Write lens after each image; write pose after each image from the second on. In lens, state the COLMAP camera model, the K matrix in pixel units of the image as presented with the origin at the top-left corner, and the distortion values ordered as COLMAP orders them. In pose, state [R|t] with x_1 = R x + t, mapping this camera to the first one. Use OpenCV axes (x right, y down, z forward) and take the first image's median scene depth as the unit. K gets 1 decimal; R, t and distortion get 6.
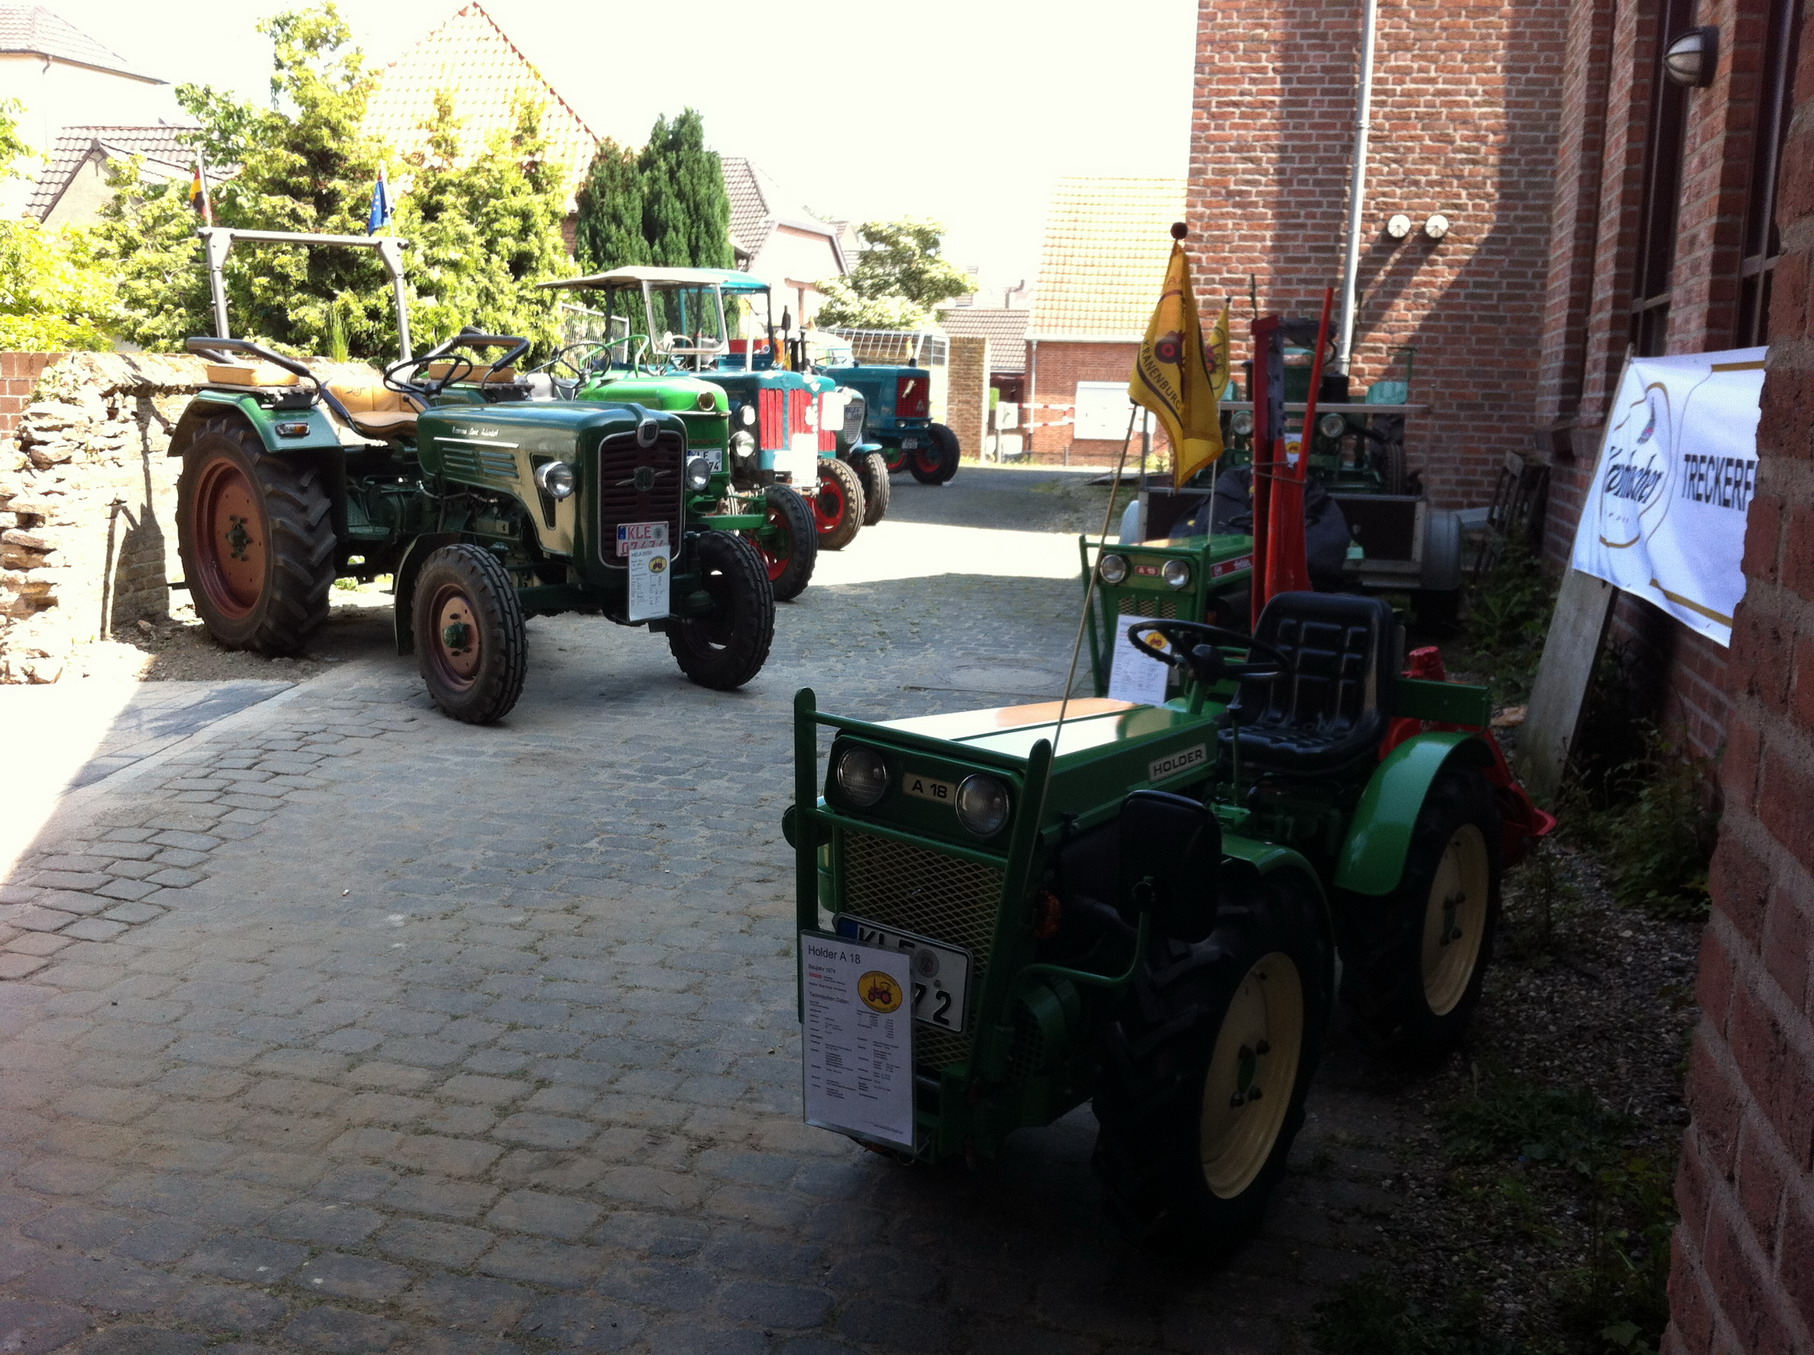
lens RADIAL K [[1724.8, 0, 907.2], [0, 1724.8, 715.0], [0, 0, 1]] dist [0.102839, -0.341126]
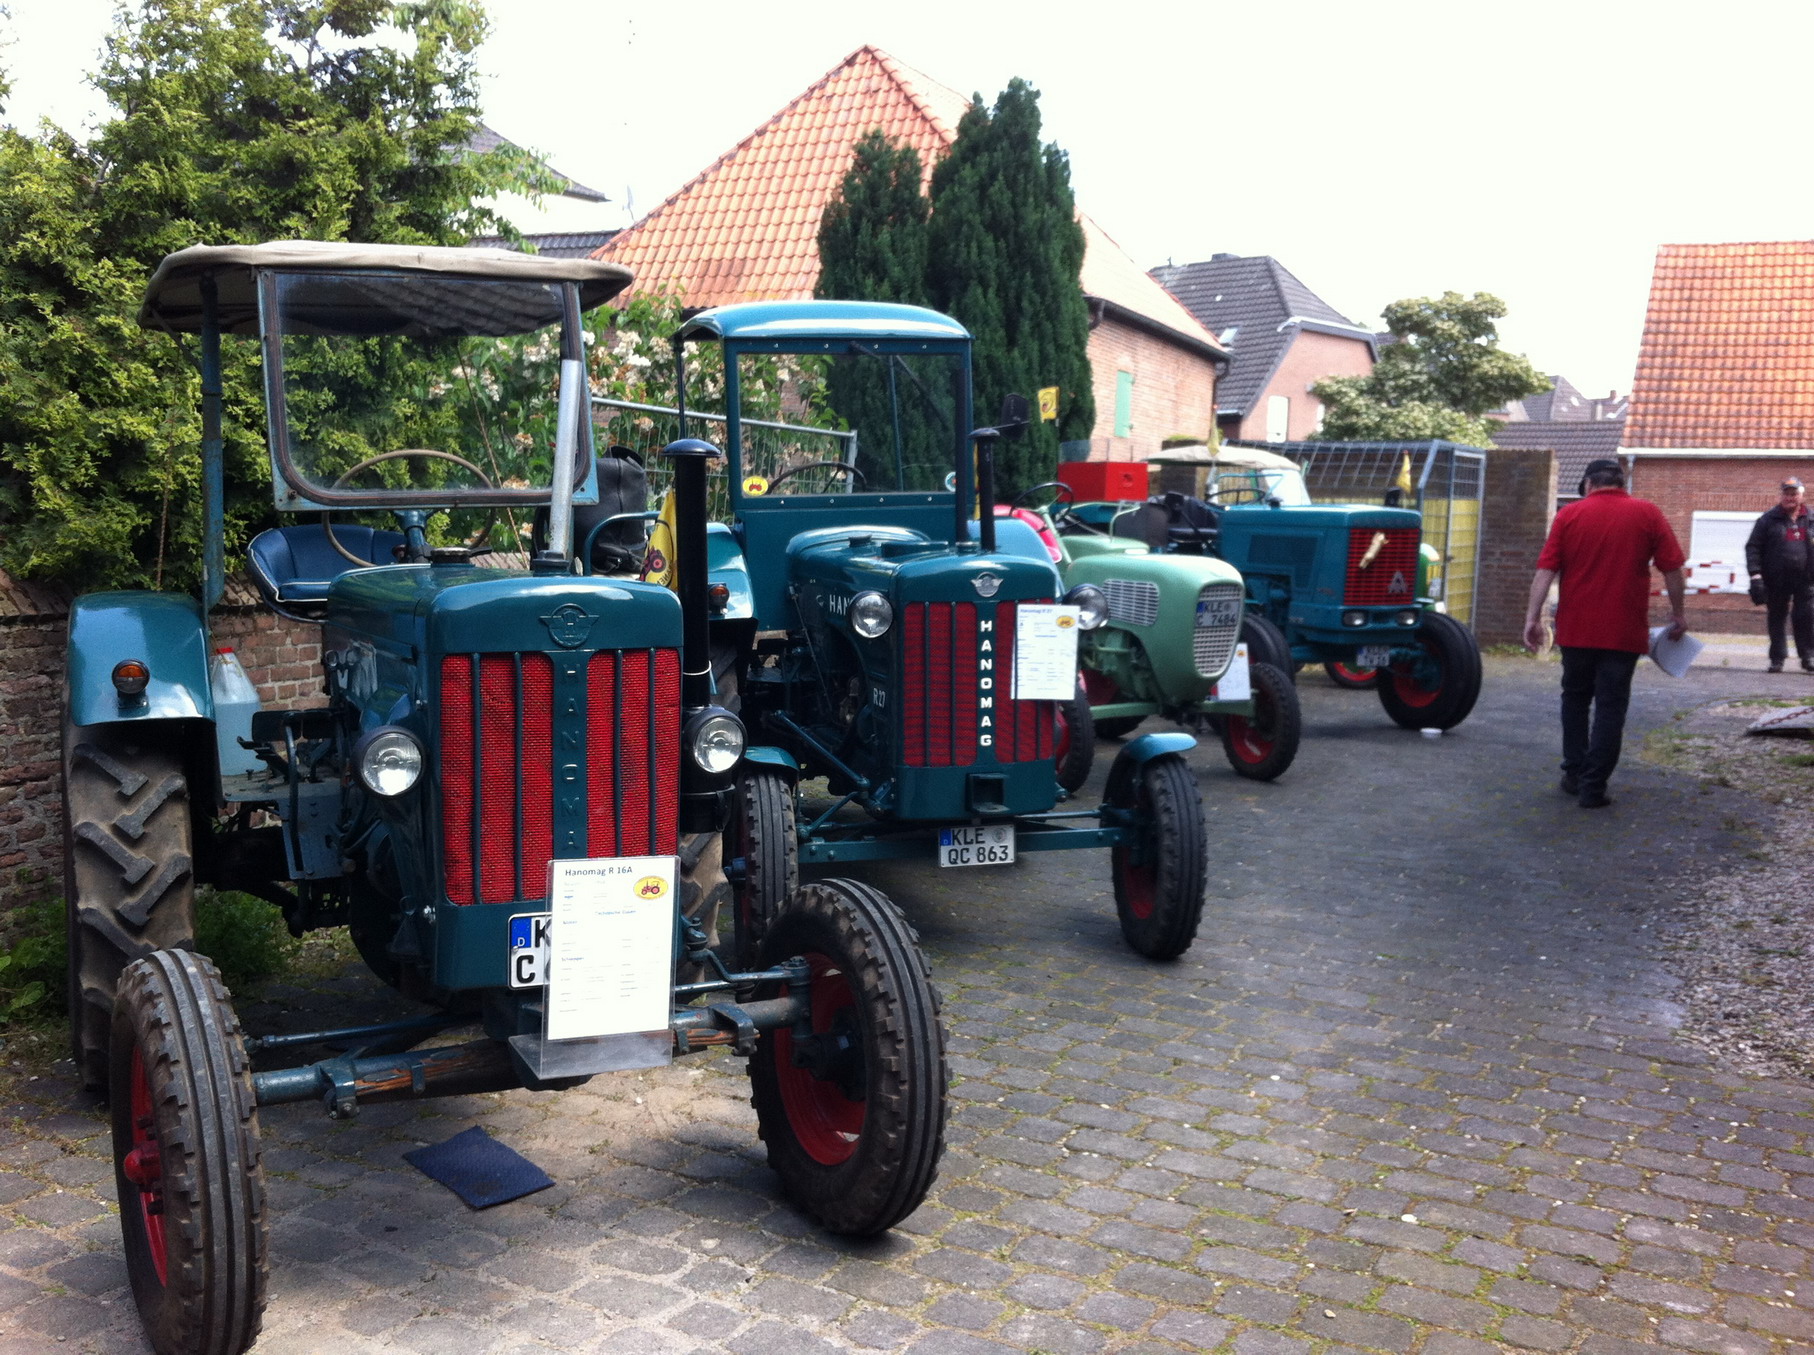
lens RADIAL K [[1717.0, 0, 873.4], [0, 1717.0, 704.9], [0, 0, 1]] dist [0.100722, -0.358880]
pose [[0.944151, 0.023608, -0.328667, 0.052228], [-0.048857, 0.996435, -0.068778, -0.179378], [0.325871, 0.080995, 0.941938, 0.848960]]
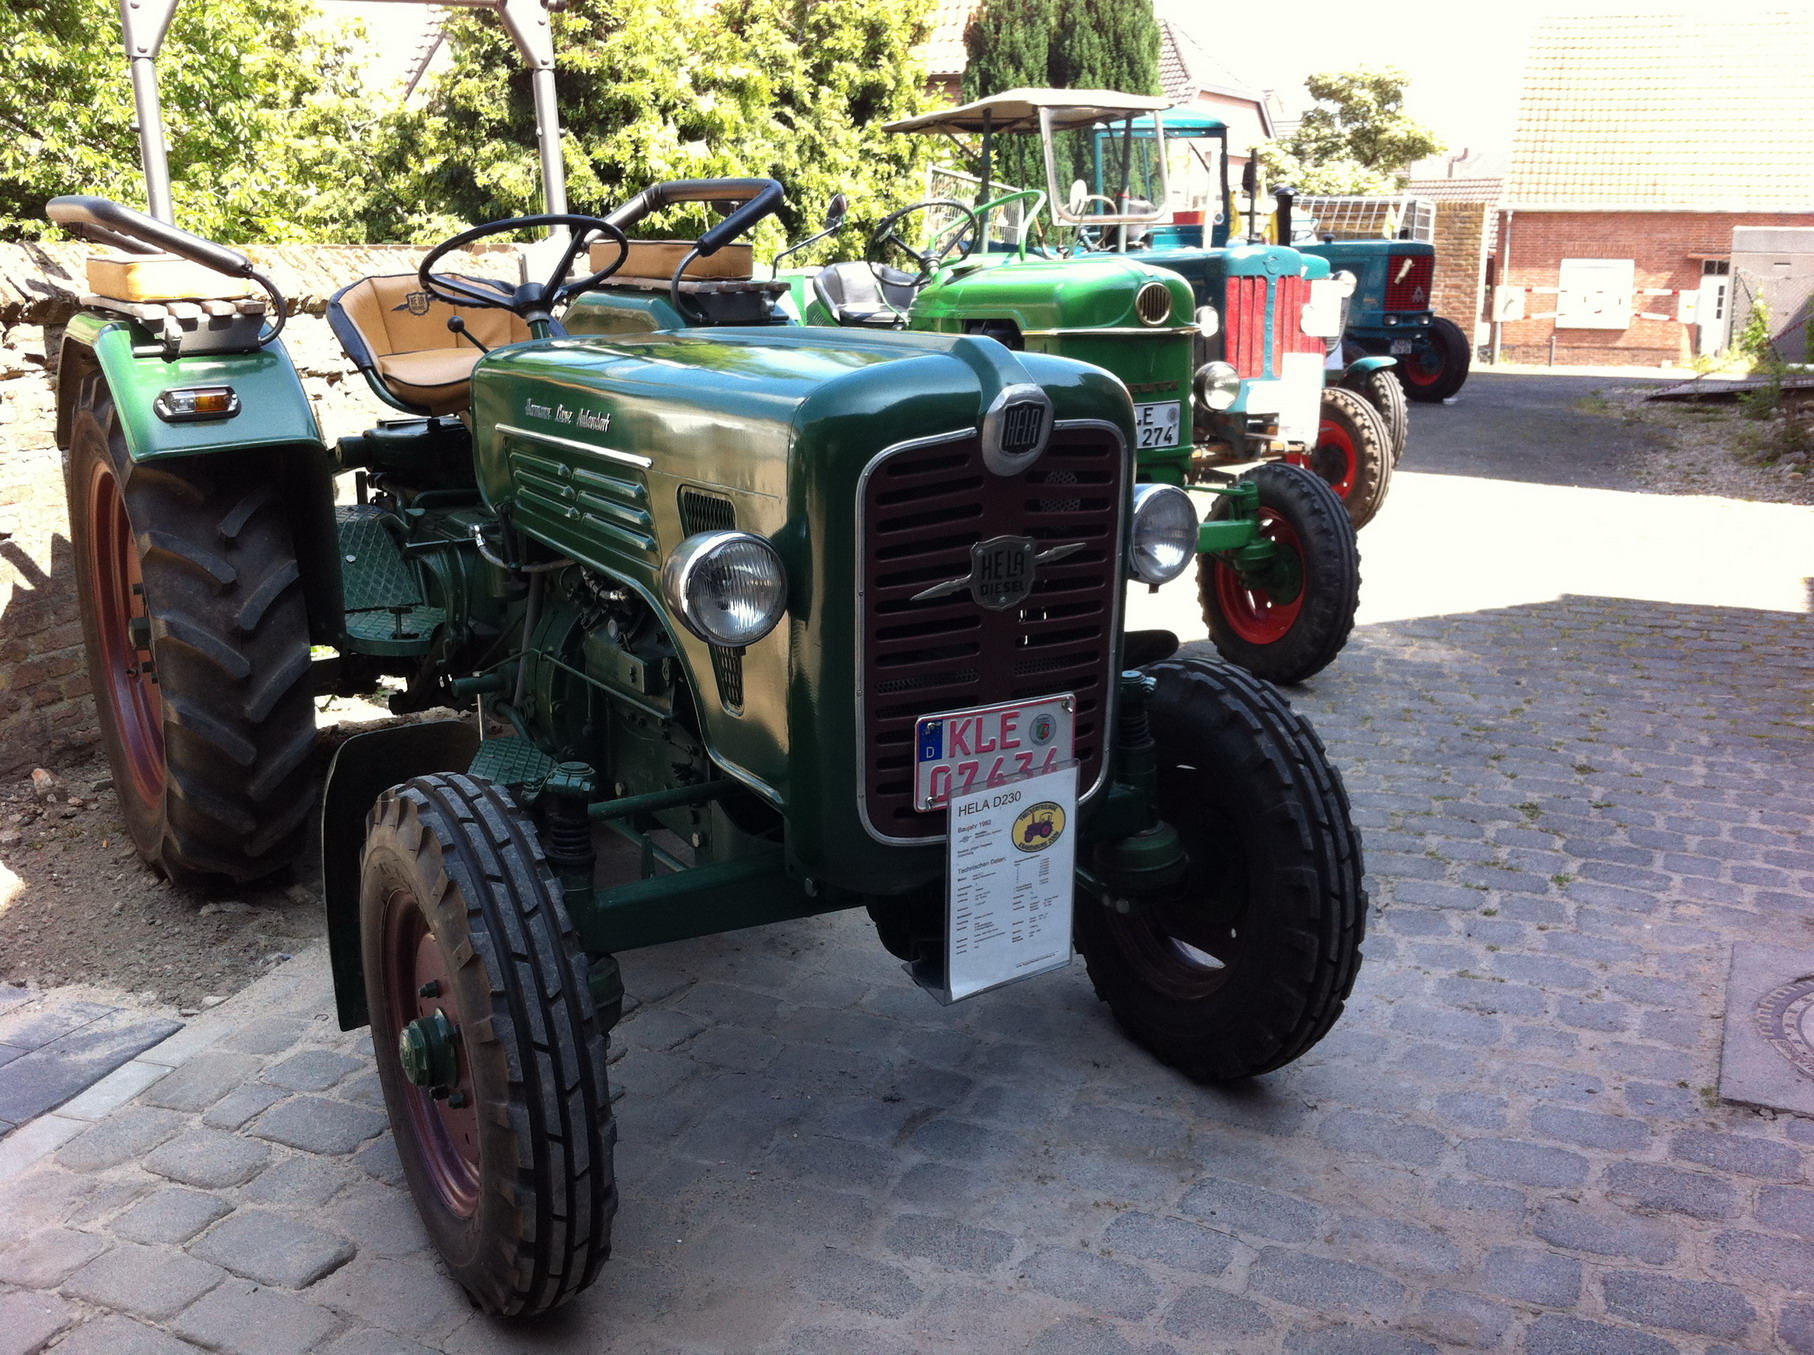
lens RADIAL K [[1724.8, 0, 907.2], [0, 1724.8, 715.0], [0, 0, 1]] dist [0.102839, -0.341126]
pose [[0.974102, 0.032982, -0.223691, -0.057688], [-0.019431, 0.997855, 0.062511, -0.077505], [0.225273, -0.056546, 0.972653, 0.407315]]
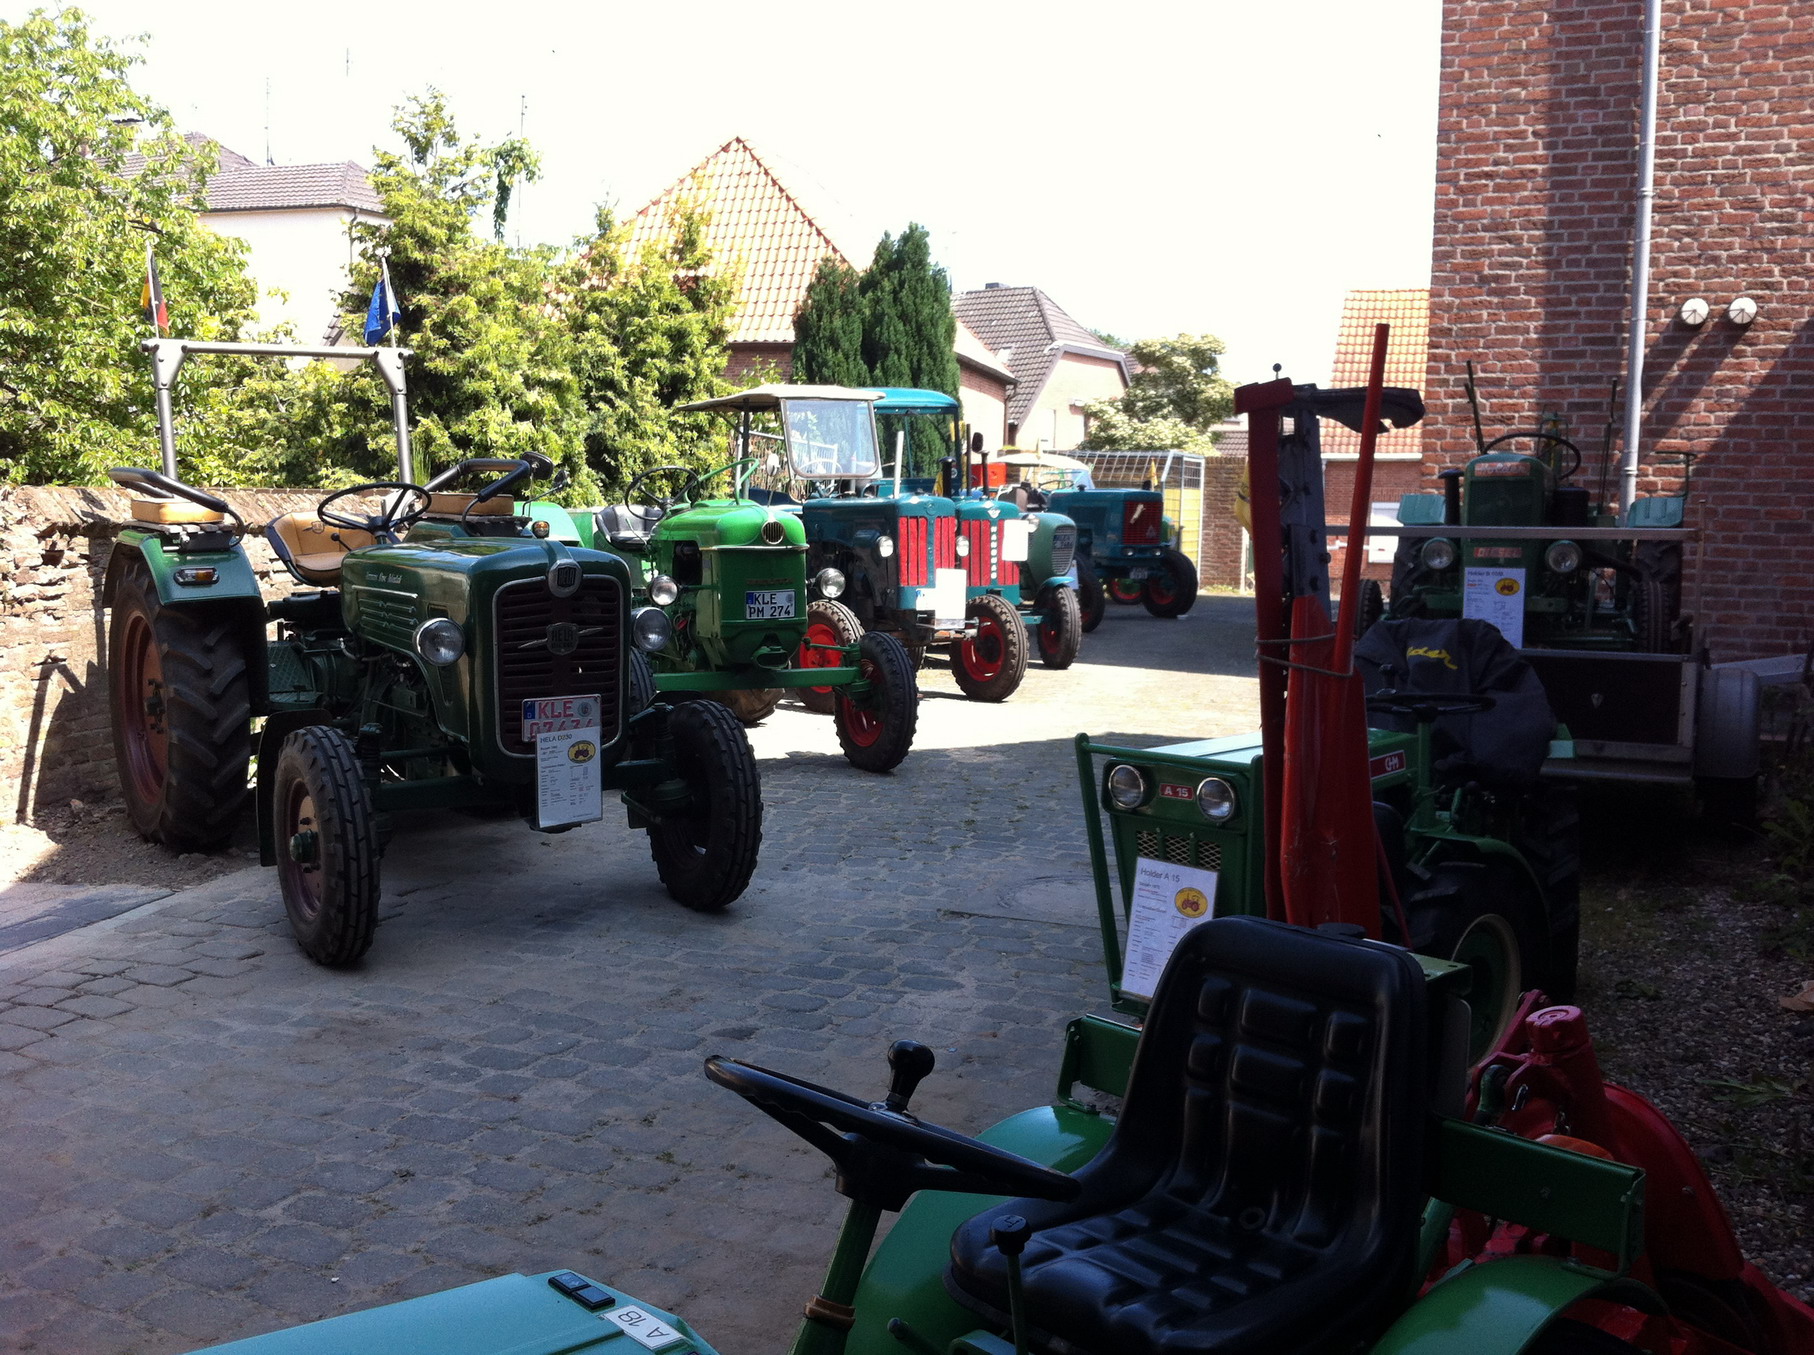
lens RADIAL K [[1727.8, 0, 904.1], [0, 1727.8, 710.2], [0, 0, 1]] dist [0.073529, -0.255087]
pose [[0.983797, 0.005256, -0.179210, 0.076266], [-0.018589, 0.997173, -0.072799, -0.032110], [0.178321, 0.074950, 0.981114, 0.175444]]
